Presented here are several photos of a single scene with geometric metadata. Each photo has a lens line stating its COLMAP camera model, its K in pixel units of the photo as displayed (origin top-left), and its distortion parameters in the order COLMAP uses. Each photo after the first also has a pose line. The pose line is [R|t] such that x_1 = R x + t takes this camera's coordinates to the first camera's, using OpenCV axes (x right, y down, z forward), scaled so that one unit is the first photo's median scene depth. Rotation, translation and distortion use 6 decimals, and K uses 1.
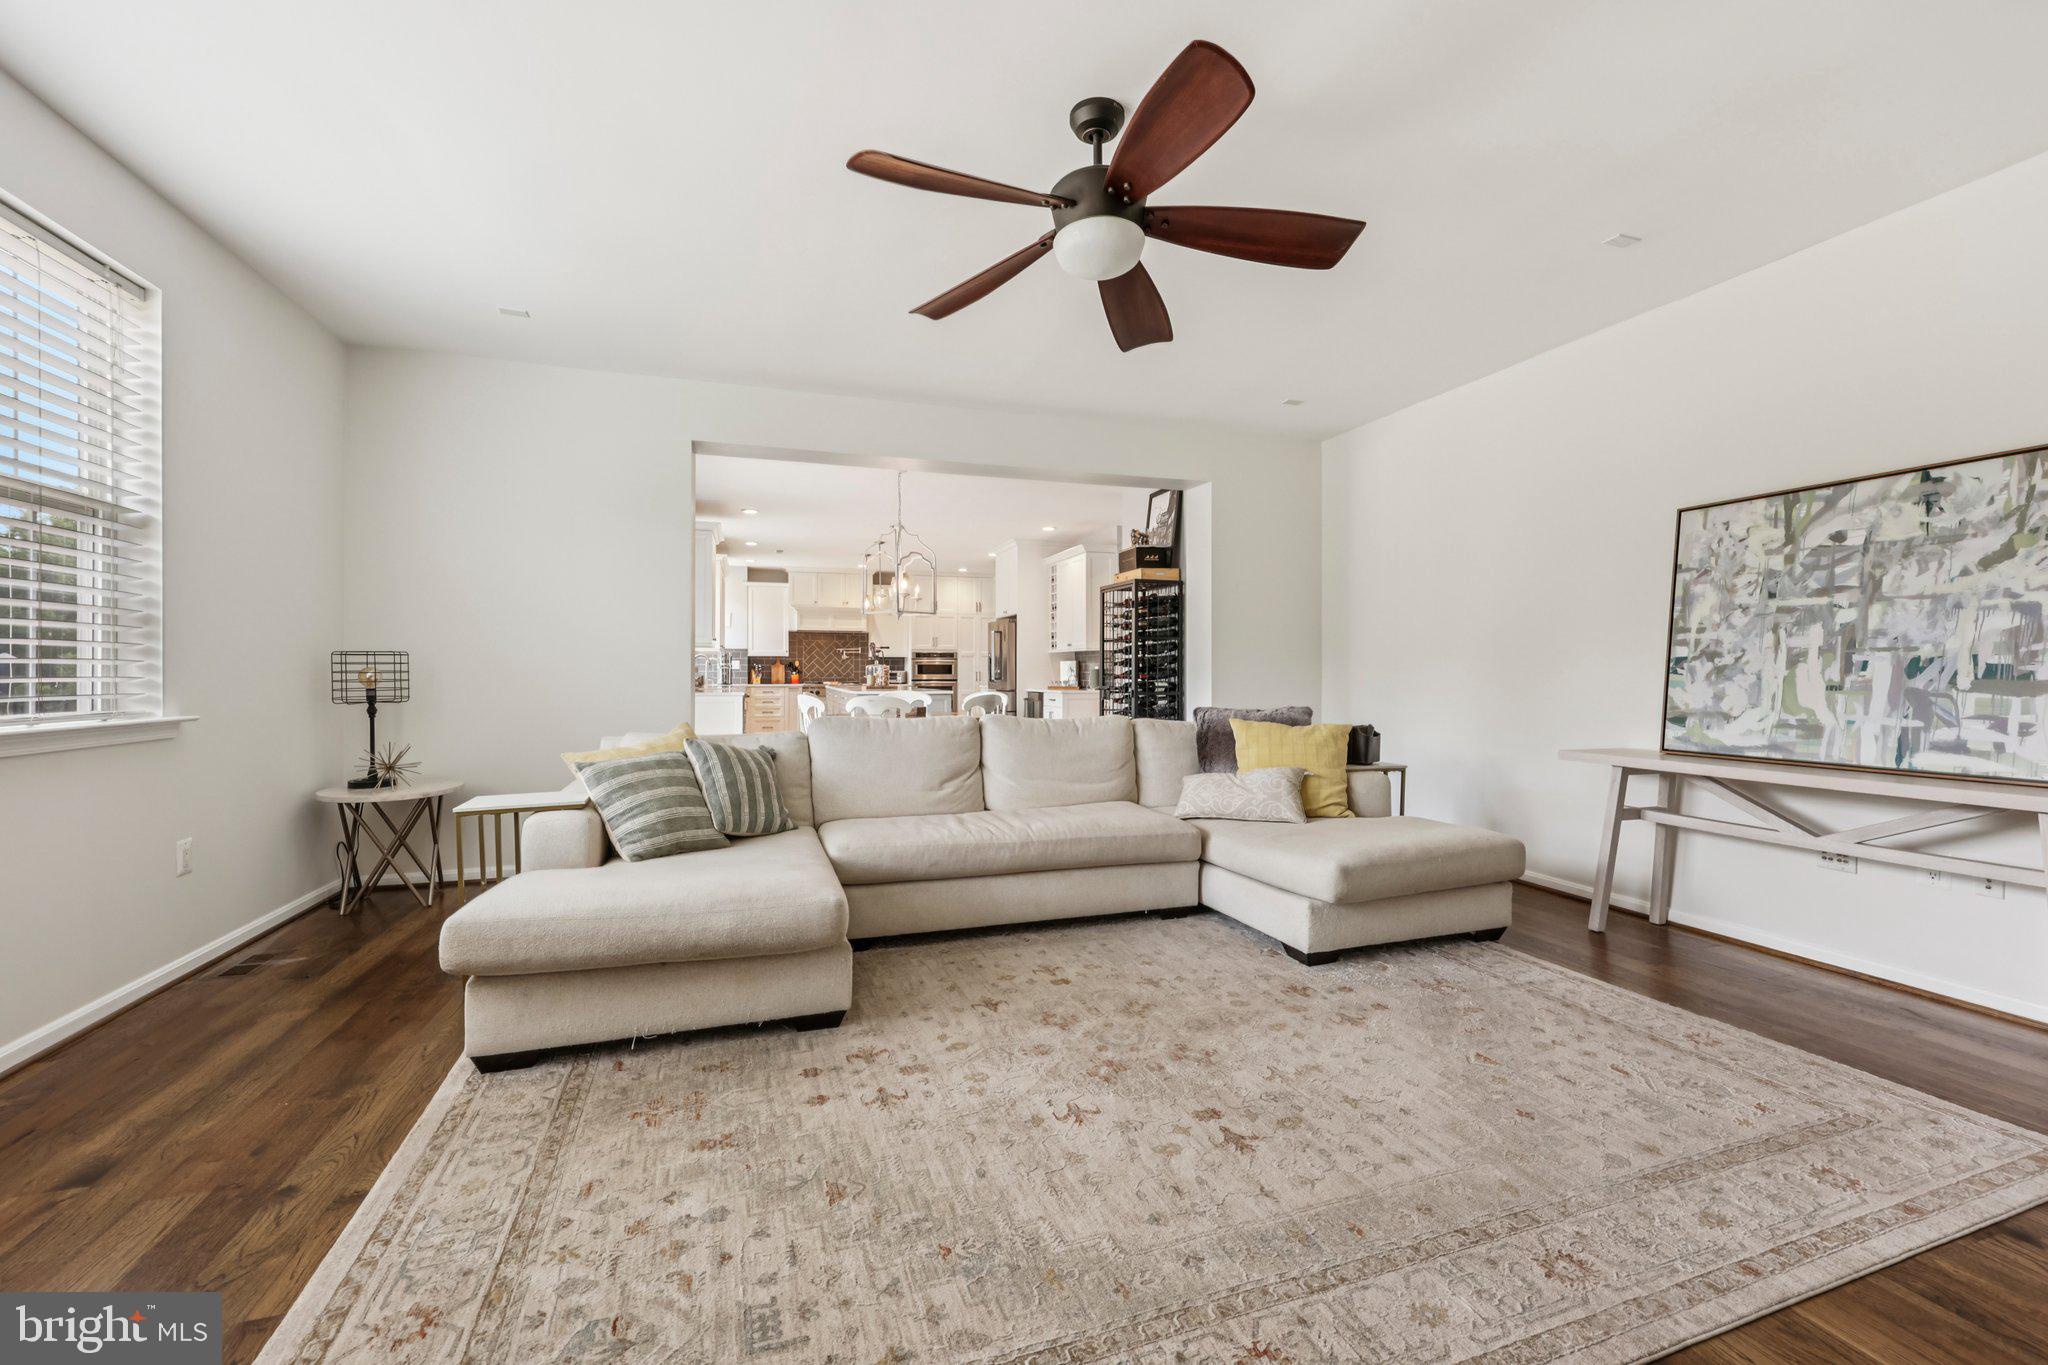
lens RADIAL K [[845.6, 0, 1020.9], [0, 845.6, 678.5], [0, 0, 1]] dist [-0.002068, 0.000353]
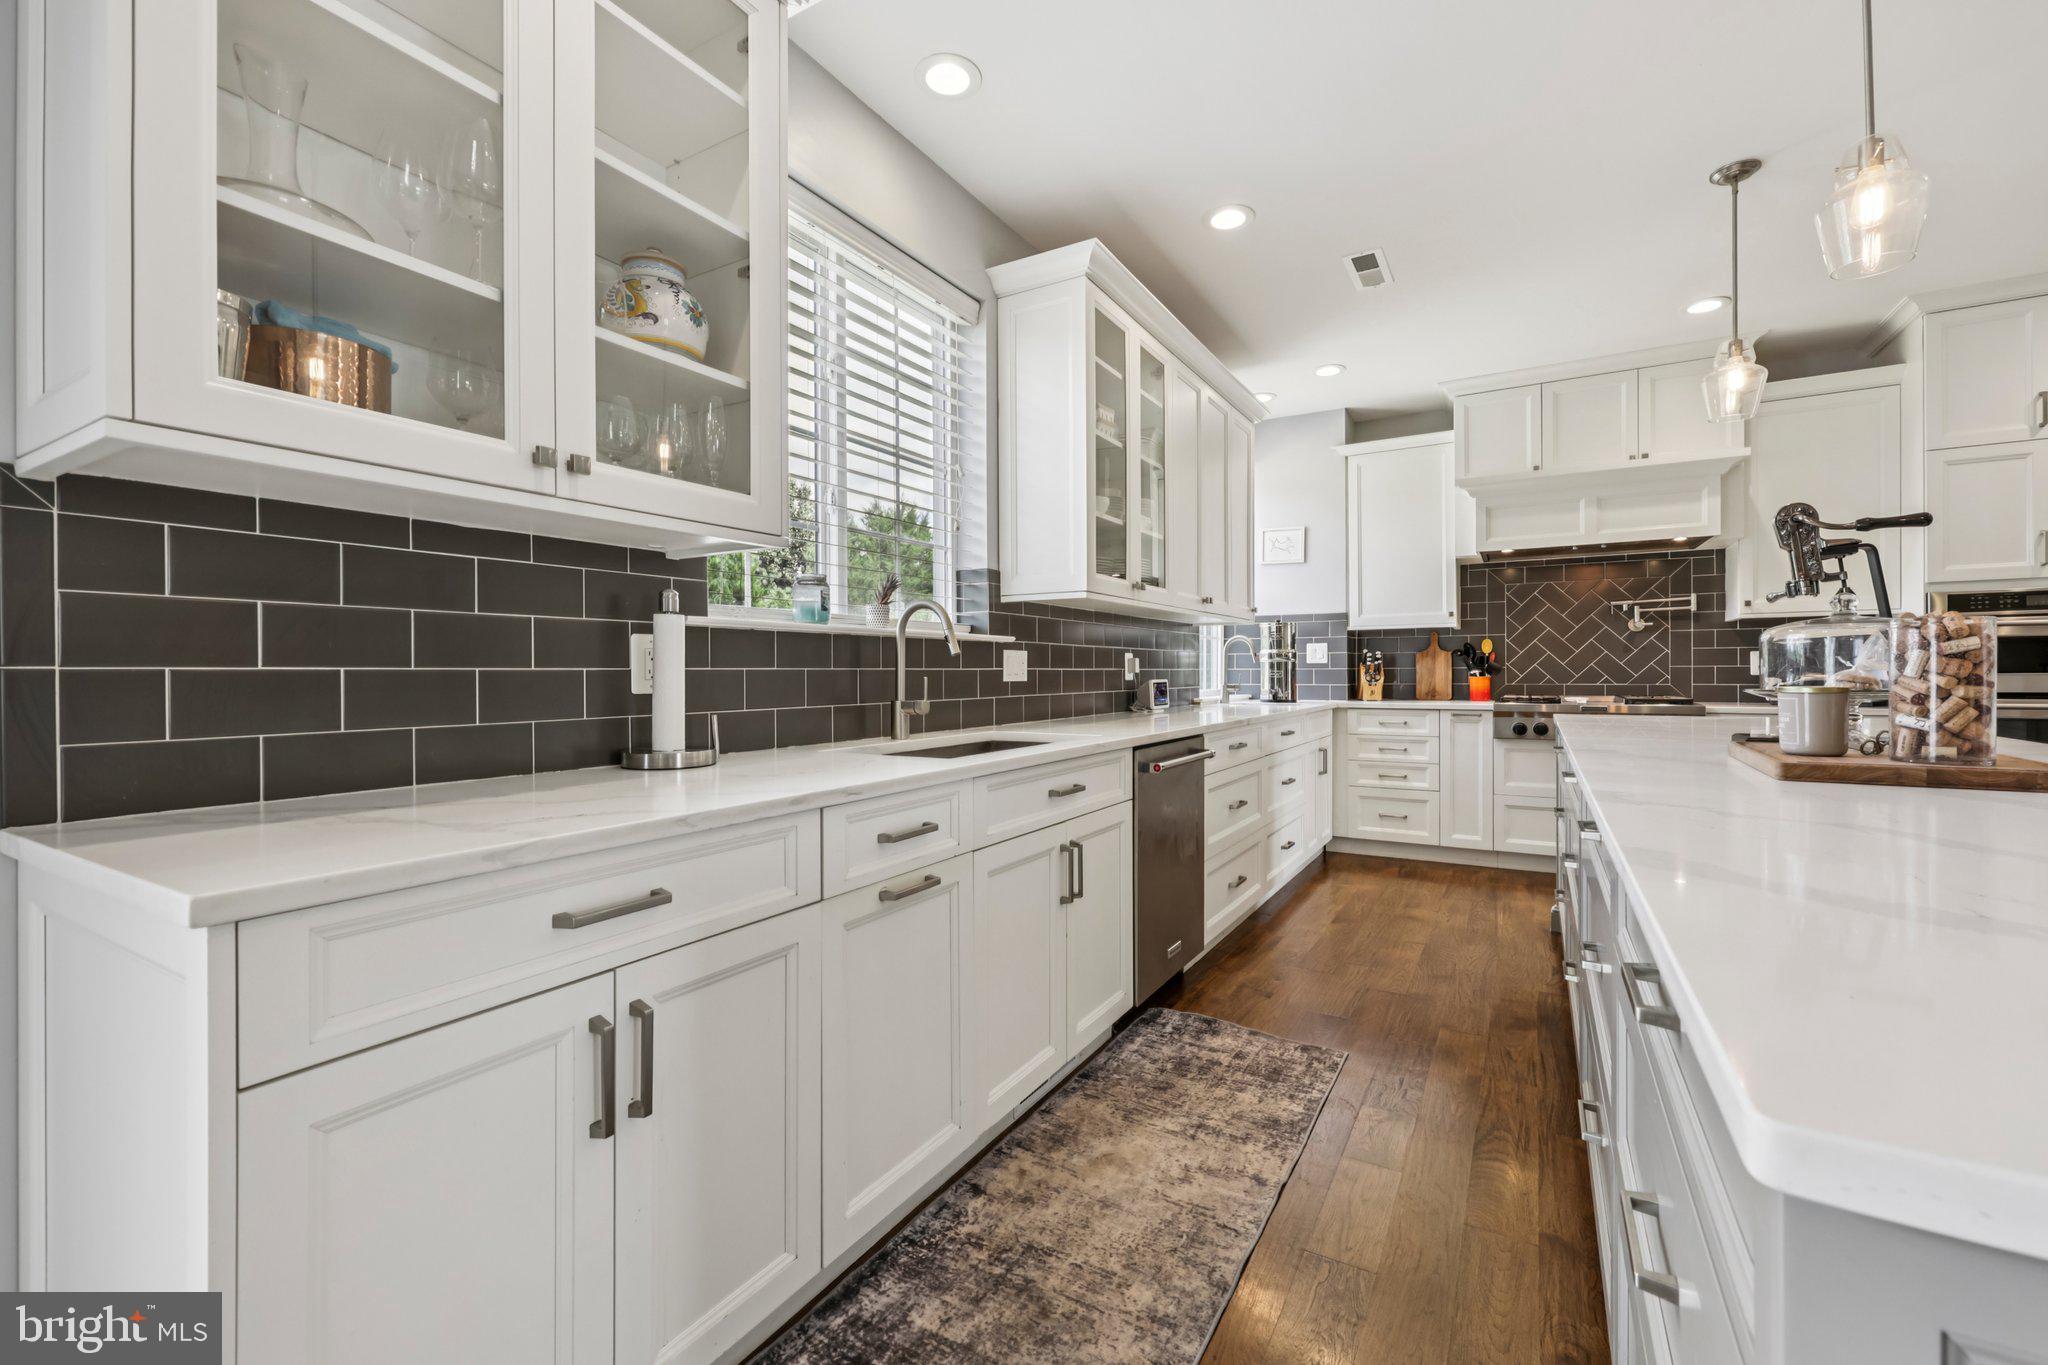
lens RADIAL K [[845.6, 0, 1029.7], [0, 845.6, 680.4], [0, 0, 1]] dist [-0.002068, 0.000353]
pose [[0.663348, -0.000807, -0.748311, -0.578780], [0.003362, 0.999993, 0.001901, -0.019953], [0.748304, -0.003777, 0.663346, 2.937445]]
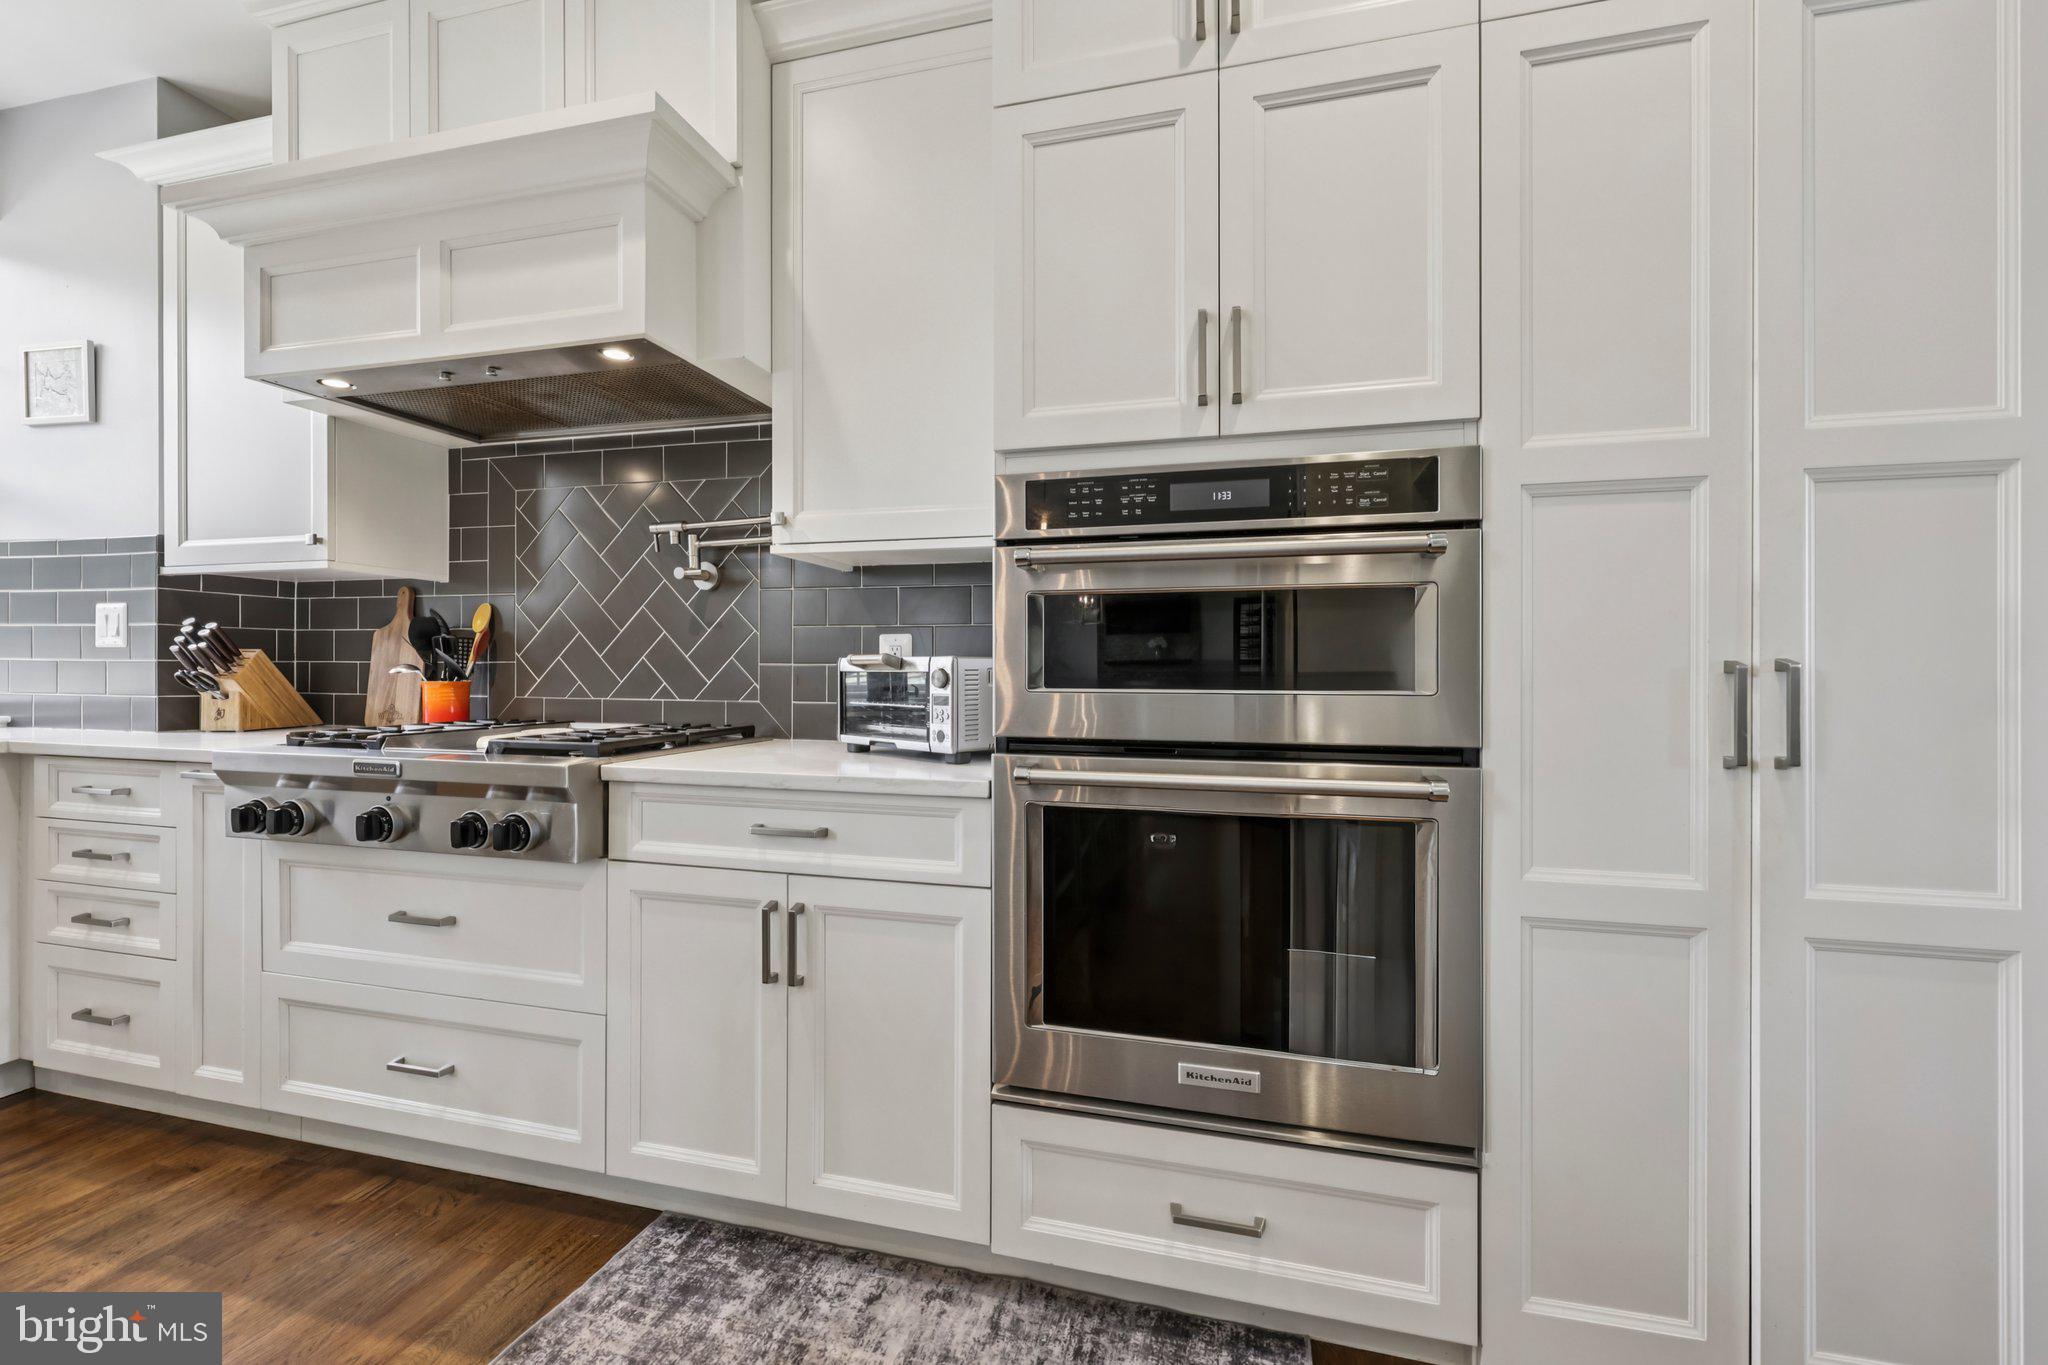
lens RADIAL K [[845.6, 0, 1024.5], [0, 845.6, 665.8], [0, 0, 1]] dist [-0.002068, 0.000353]
pose [[0.841526, 0.000534, -0.540217, -0.338126], [-0.007524, 0.999914, -0.010733, -0.032146], [0.540164, 0.013097, 0.841458, 4.495247]]
